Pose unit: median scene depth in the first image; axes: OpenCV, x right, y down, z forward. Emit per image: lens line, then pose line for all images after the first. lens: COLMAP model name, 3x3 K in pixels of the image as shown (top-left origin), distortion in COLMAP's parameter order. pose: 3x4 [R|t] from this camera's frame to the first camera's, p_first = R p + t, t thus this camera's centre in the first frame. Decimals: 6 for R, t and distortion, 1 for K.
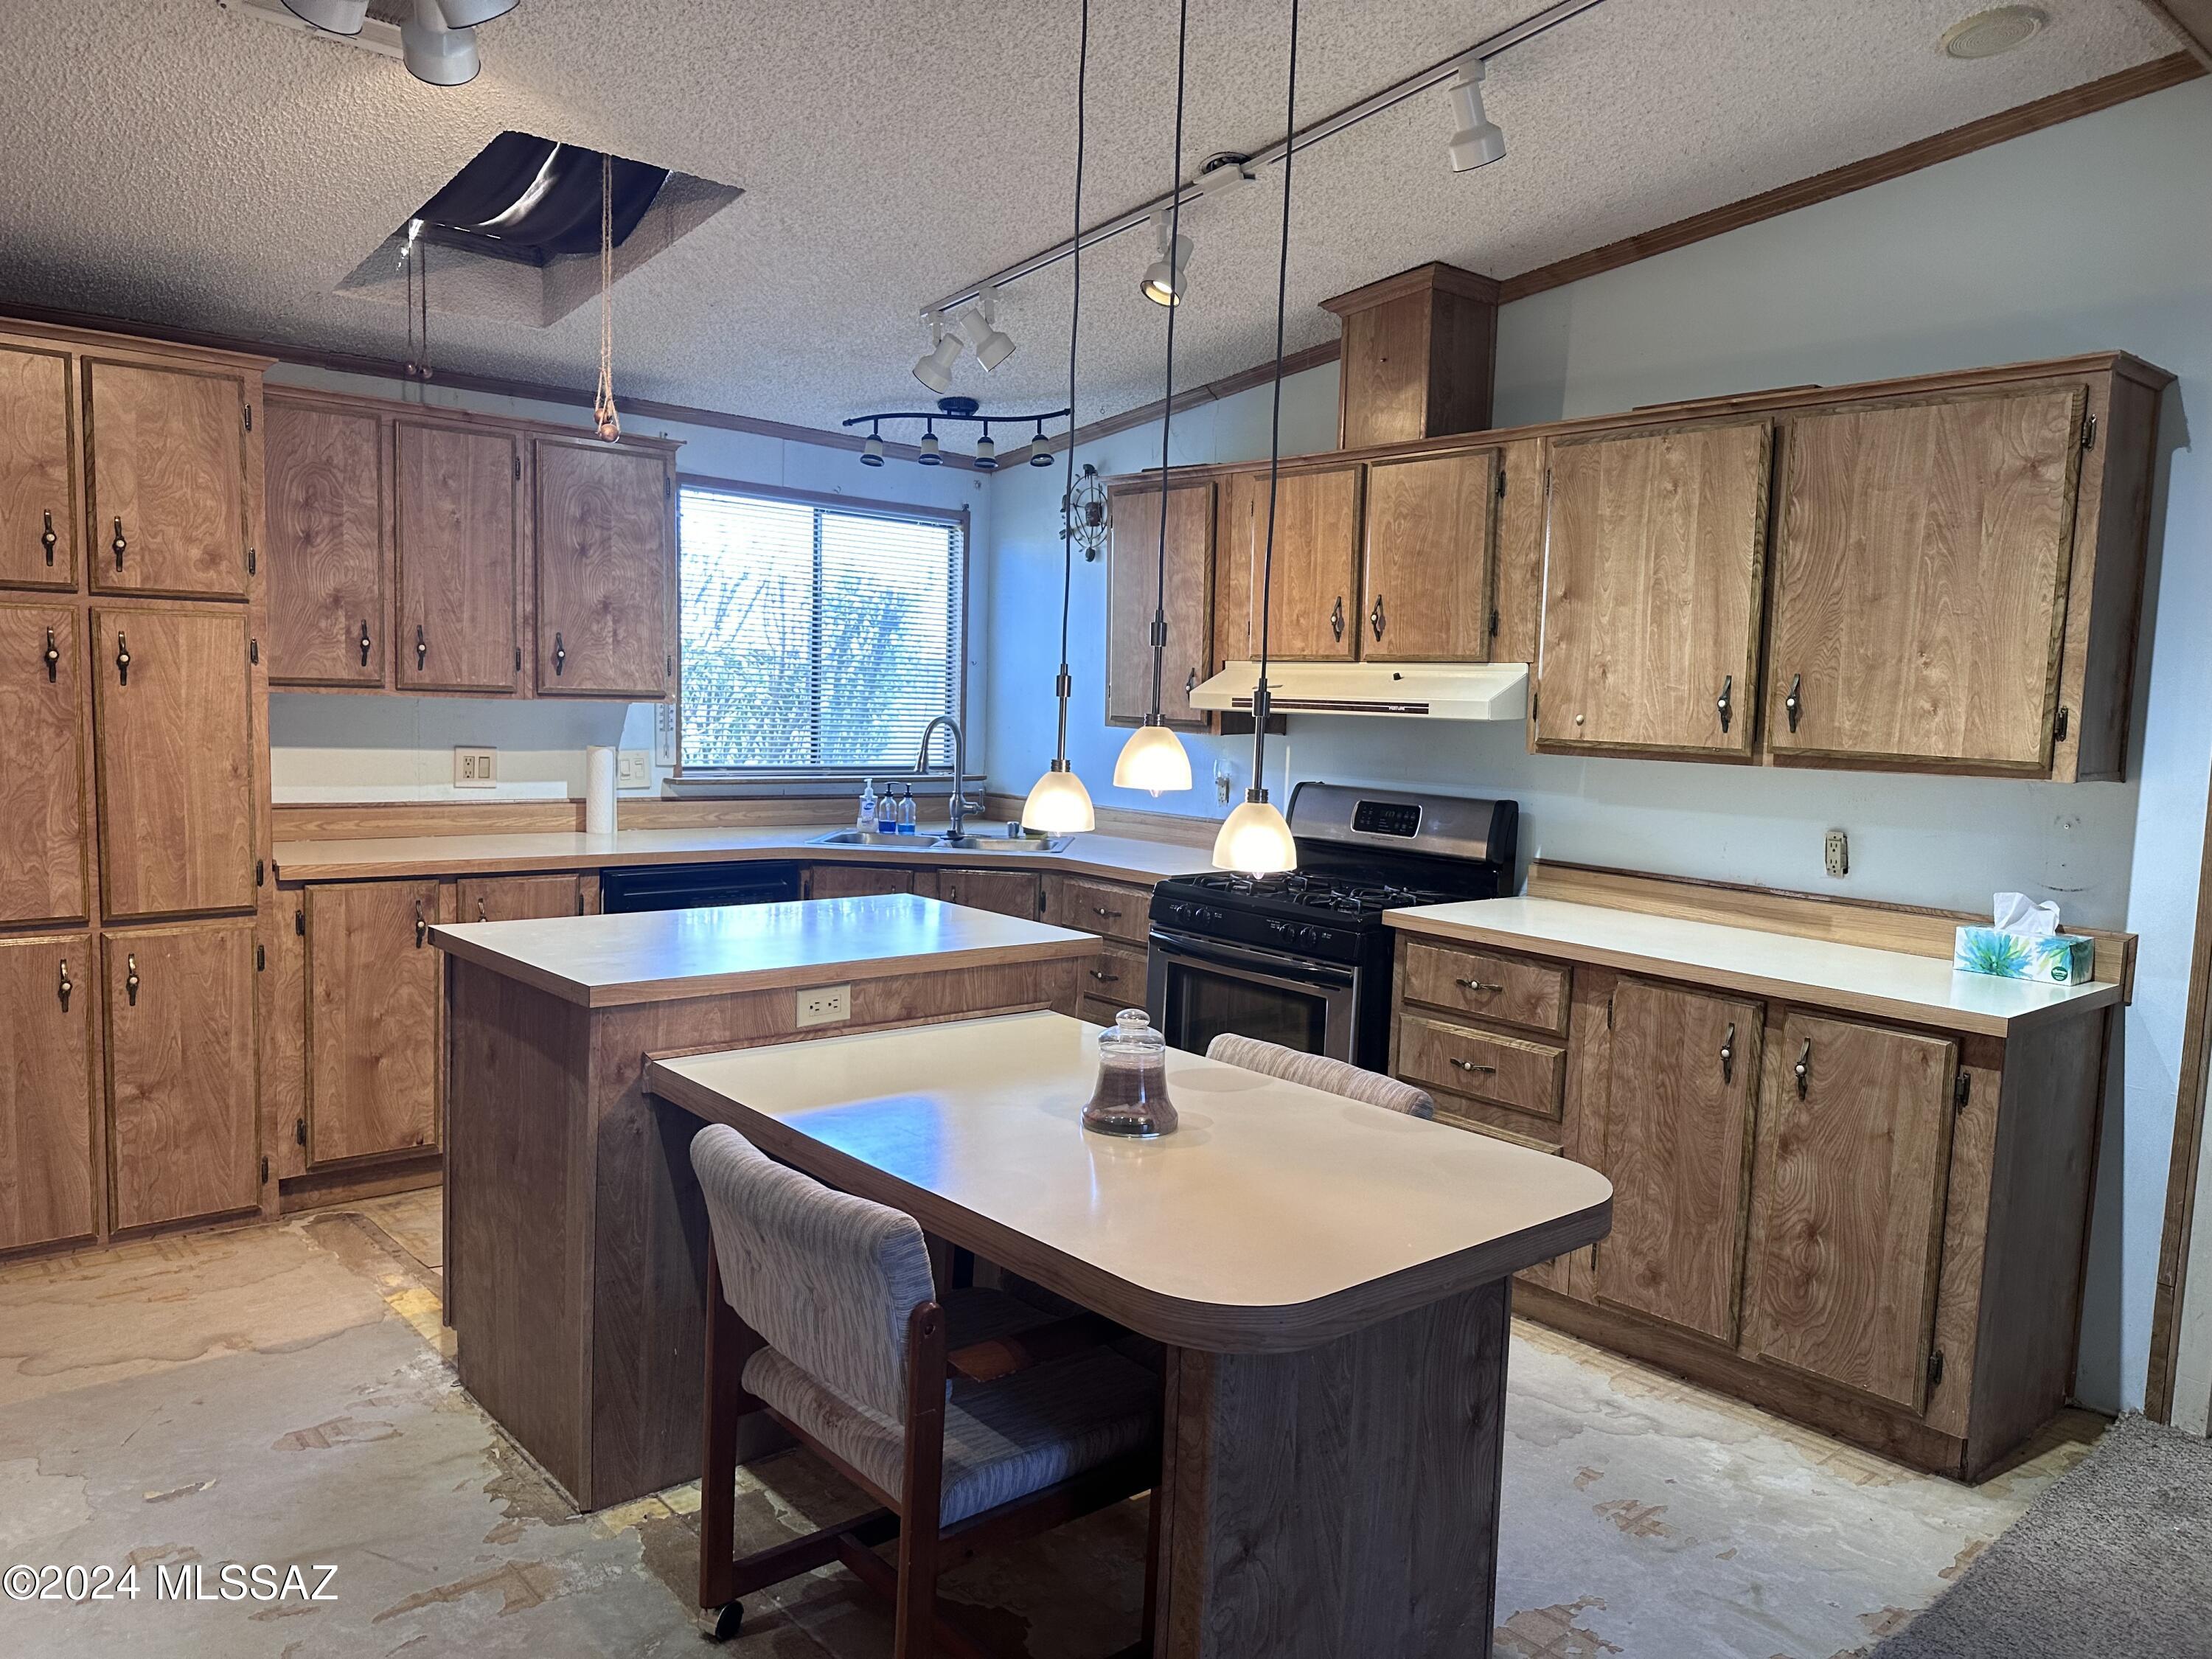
lens RADIAL K [[1556.5, 0, 1116.2], [0, 1556.5, 840.6], [0, 0, 1]] dist [0.076114, -0.096859]
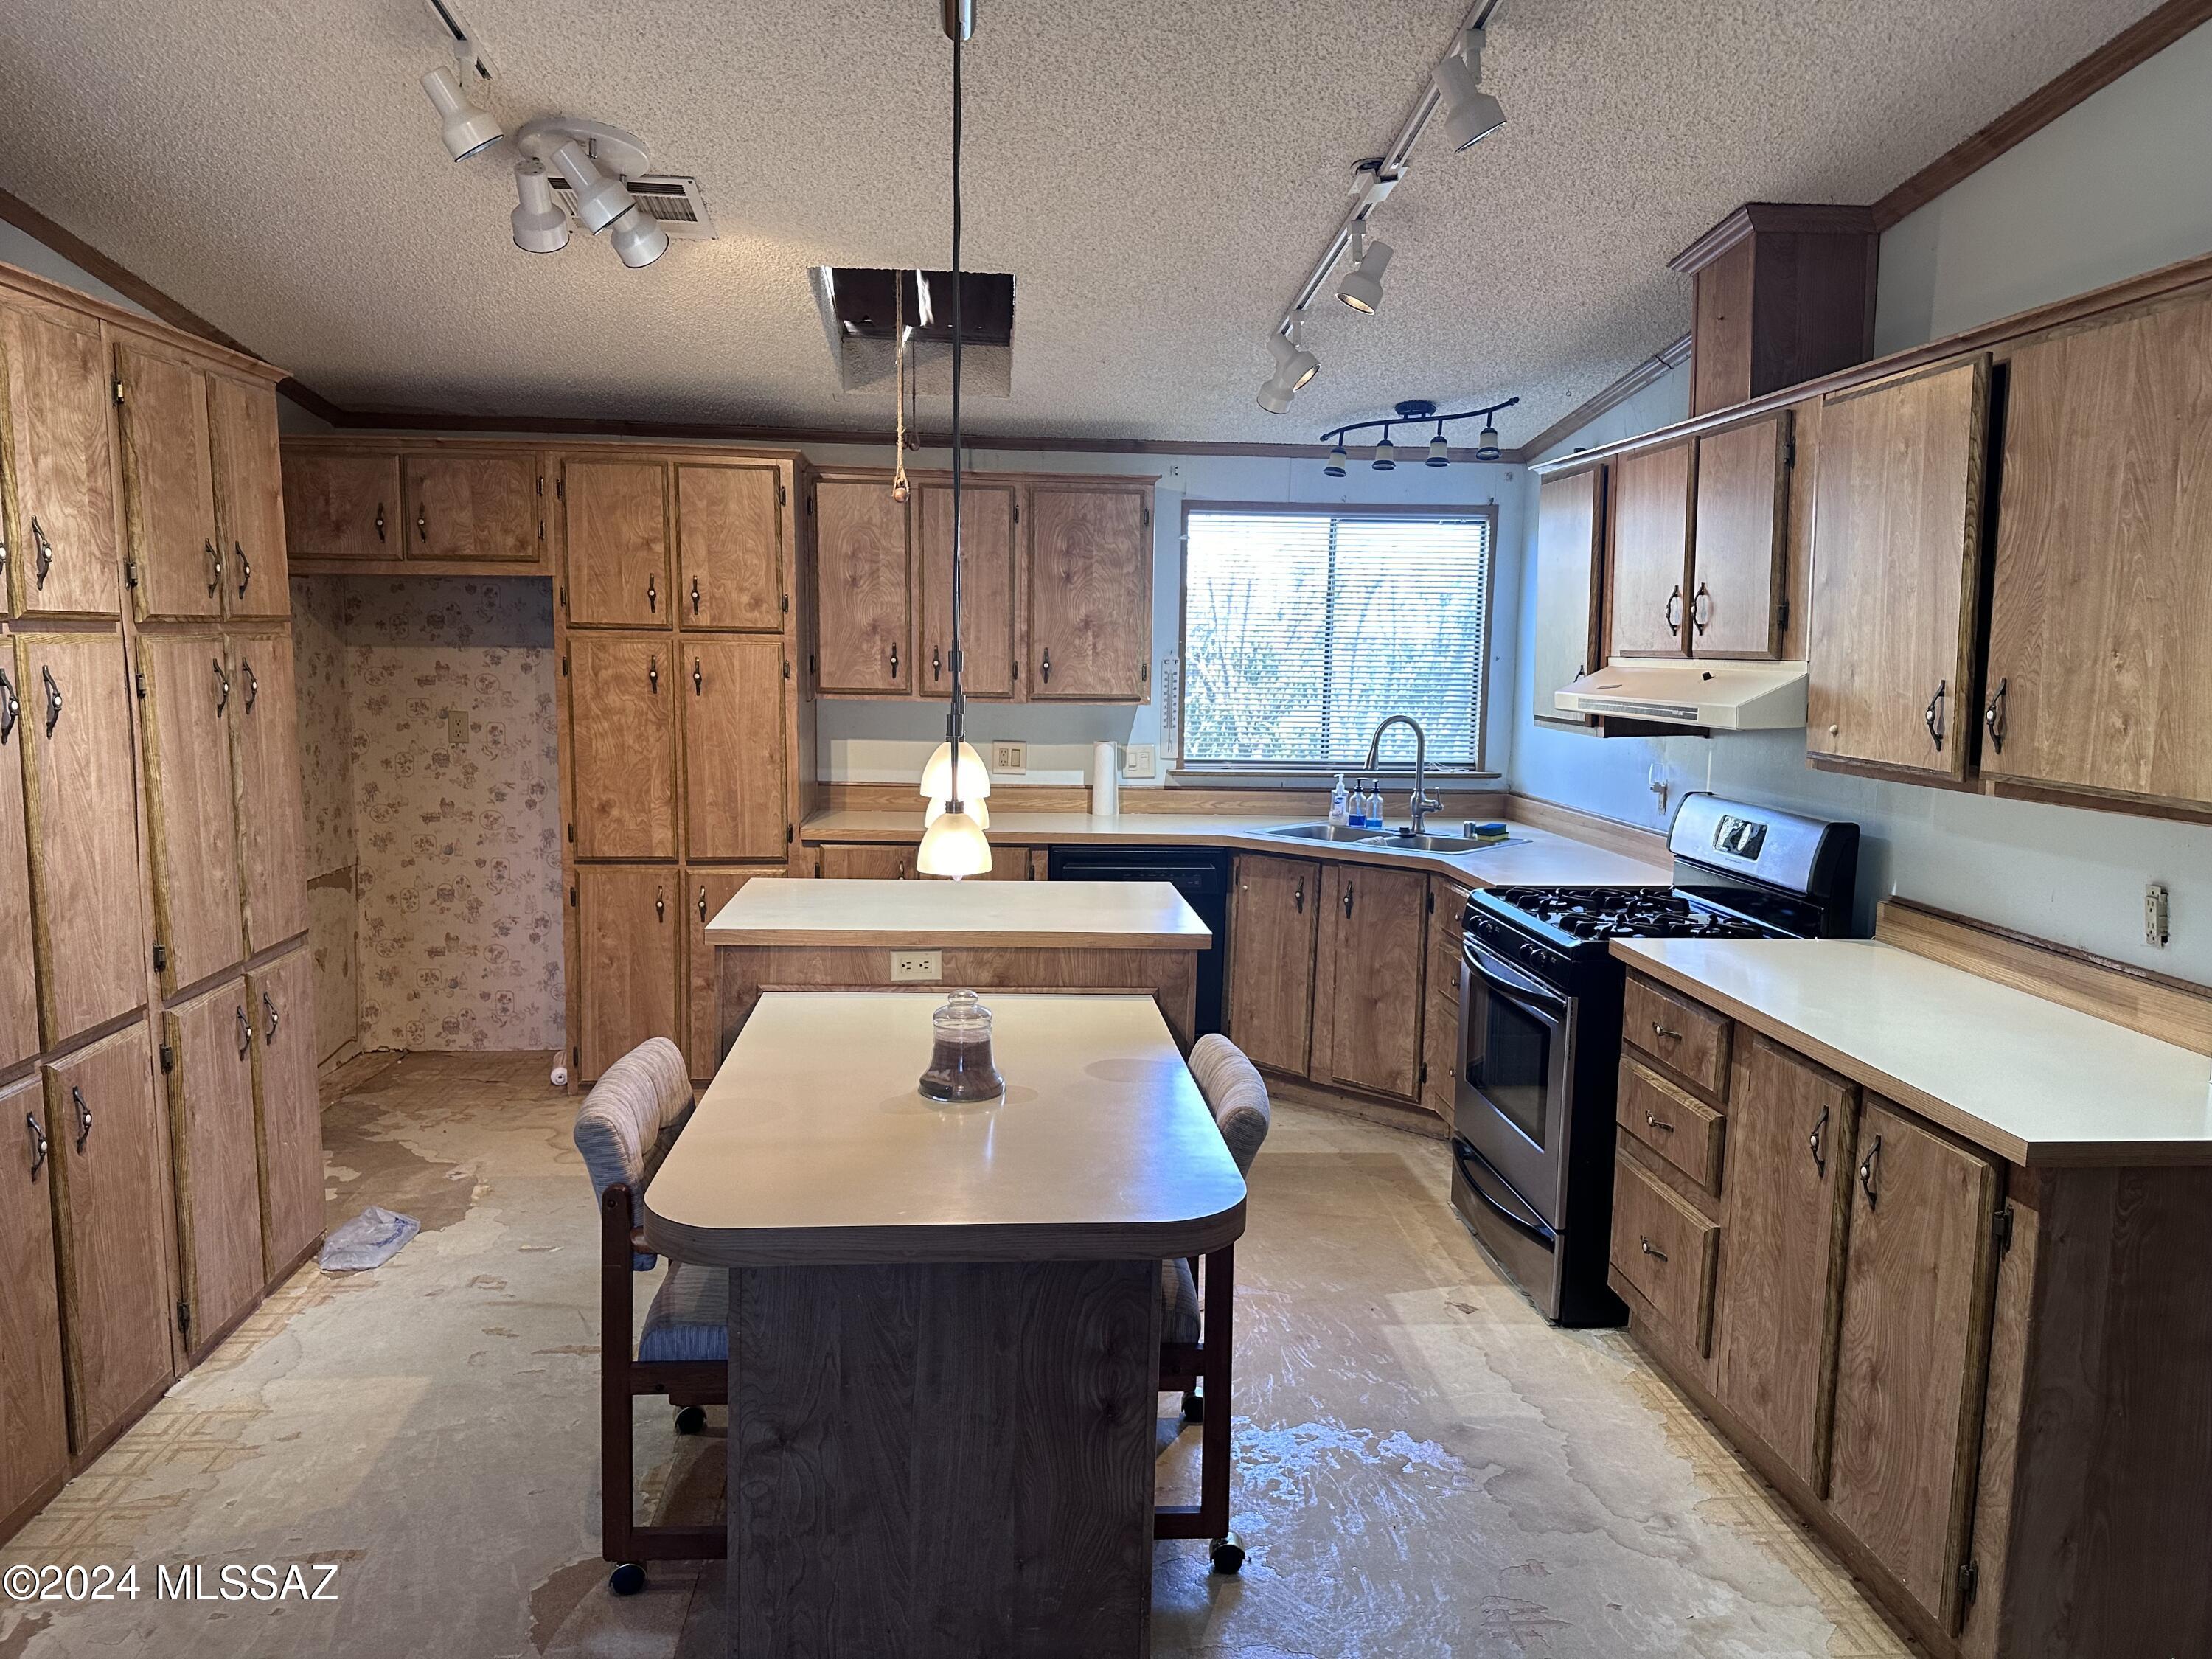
lens RADIAL K [[1556.5, 0, 1100.3], [0, 1556.5, 826.7], [0, 0, 1]] dist [0.076114, -0.096859]
pose [[0.799865, 0.048766, -0.598196, 0.518539], [-0.047974, 0.998699, 0.017269, -0.023106], [0.598260, 0.014885, 0.801164, 0.100755]]
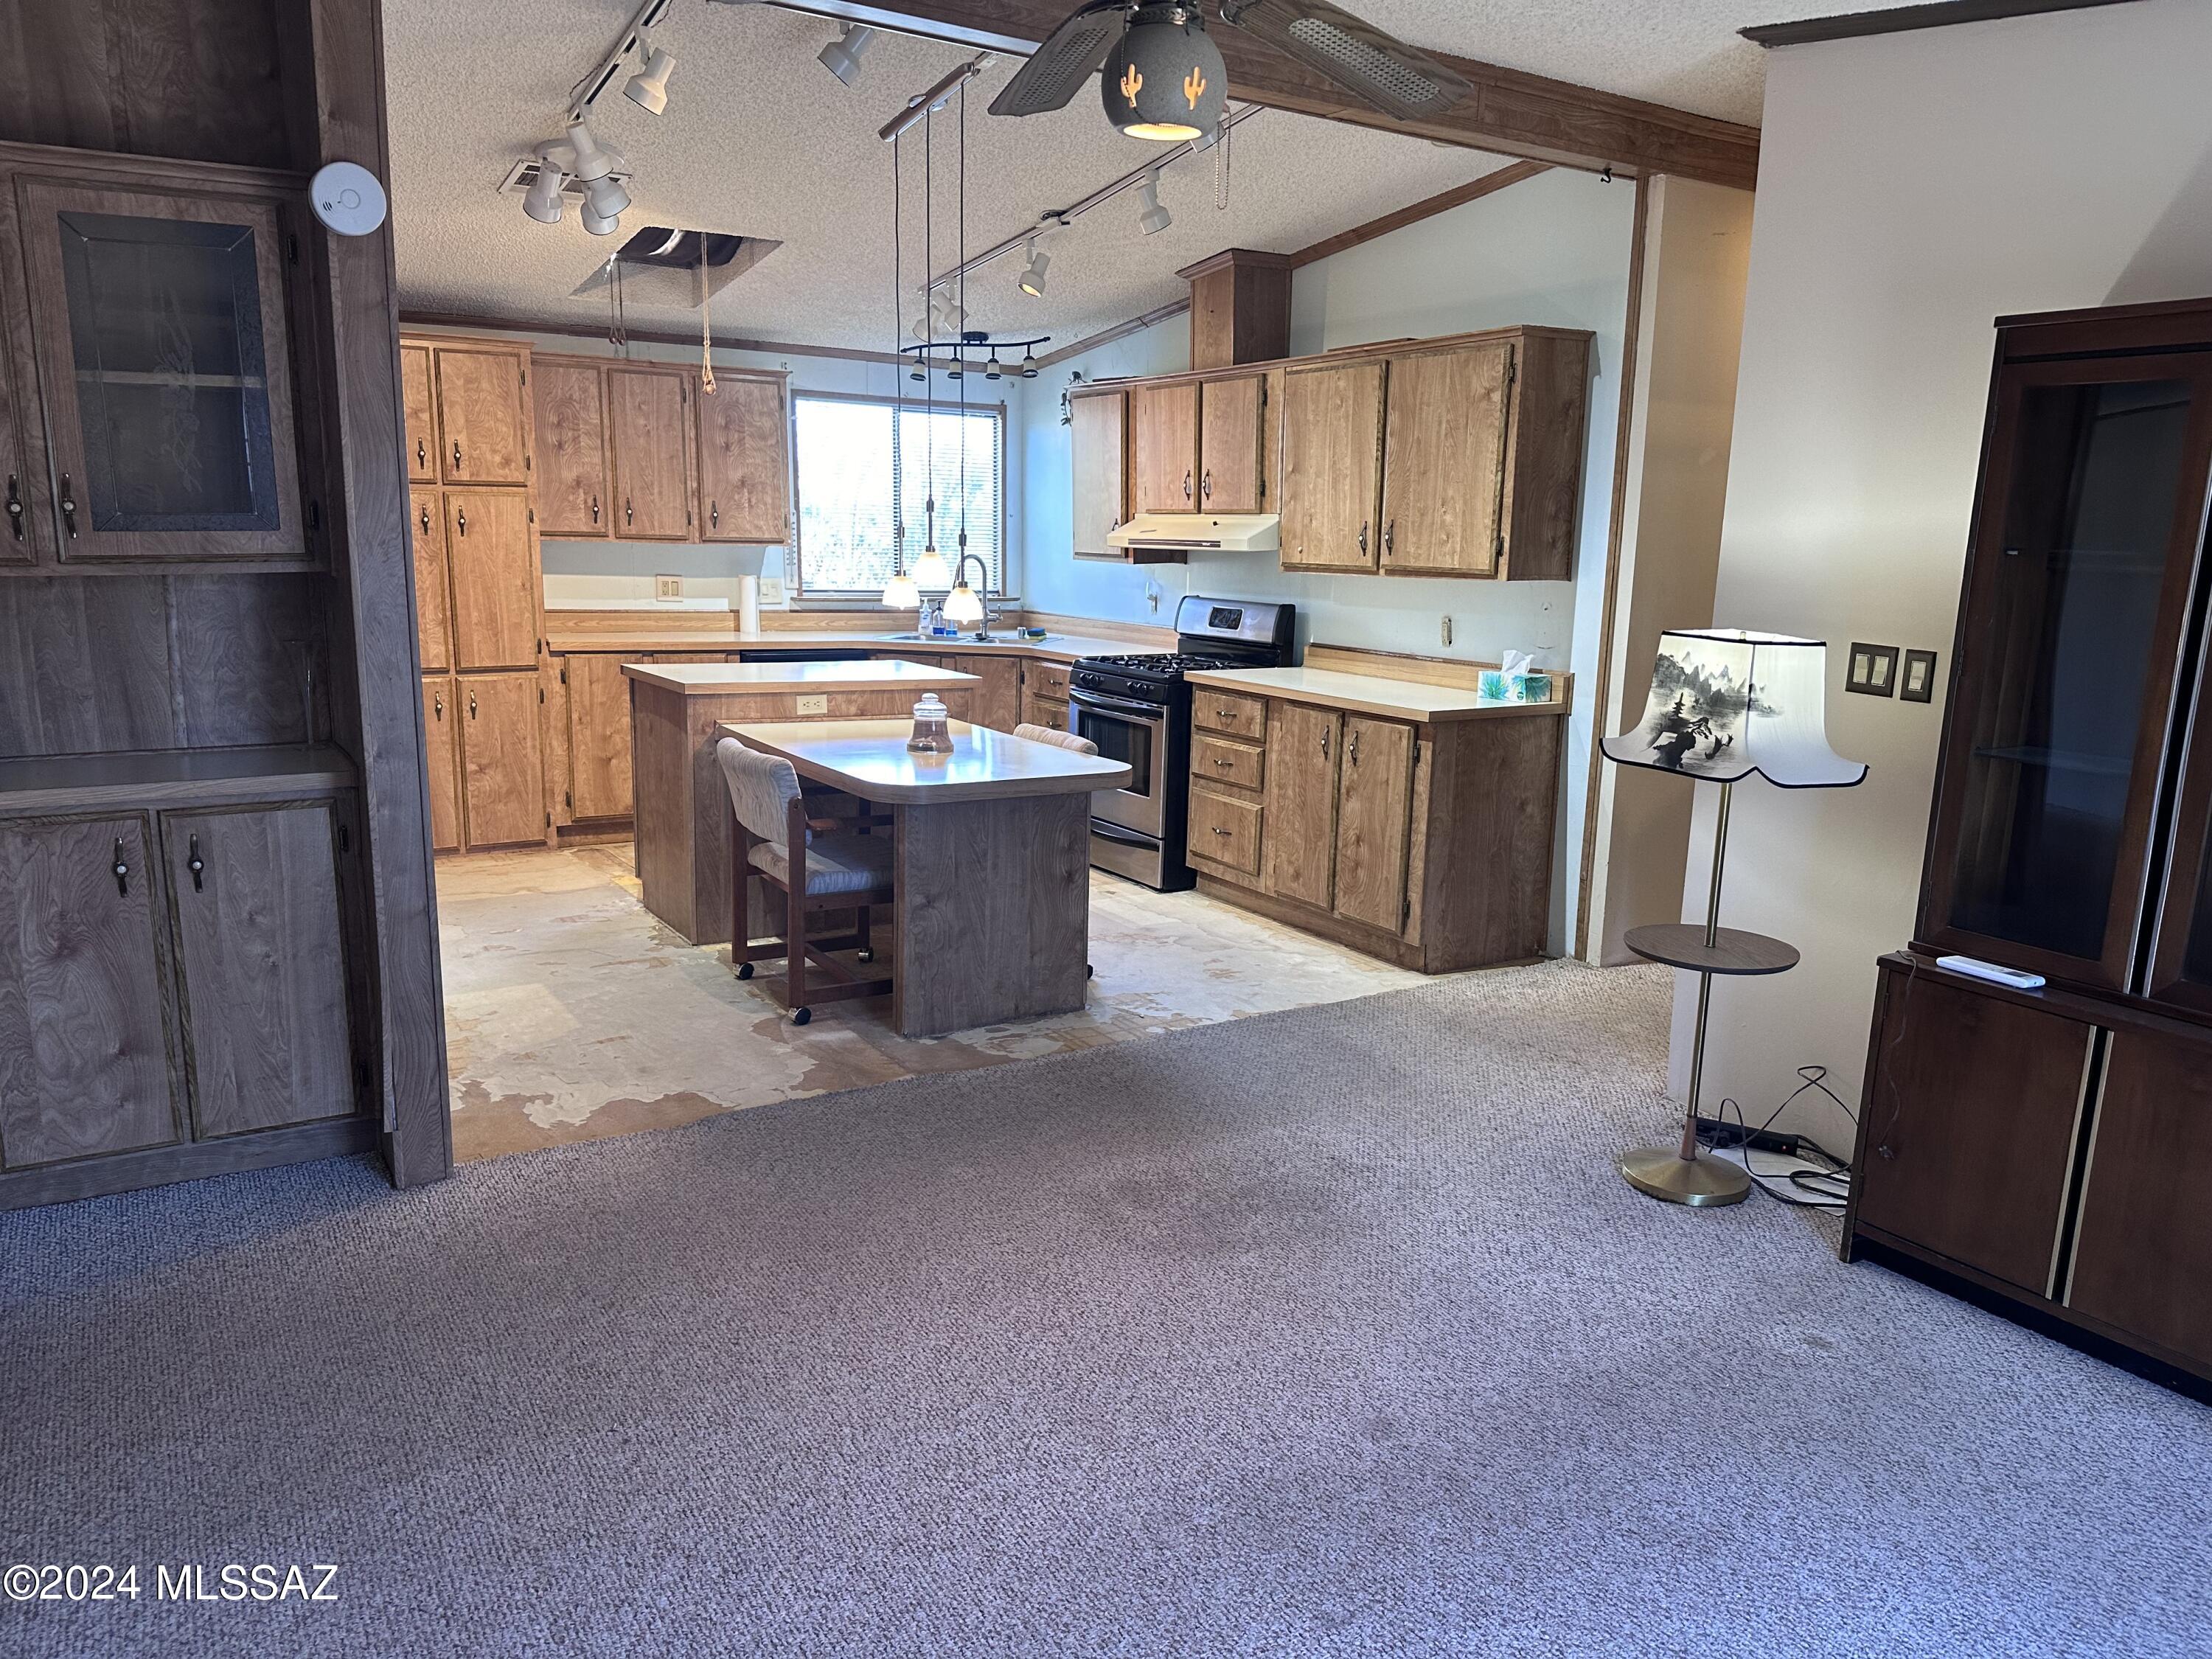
lens RADIAL K [[1556.5, 0, 1114.1], [0, 1556.5, 842.9], [0, 0, 1]] dist [0.076114, -0.096859]
pose [[0.986925, 0.019463, -0.160001, 0.393772], [-0.003920, 0.995288, 0.096886, 0.072146], [0.161132, -0.094992, 0.982351, -0.670712]]
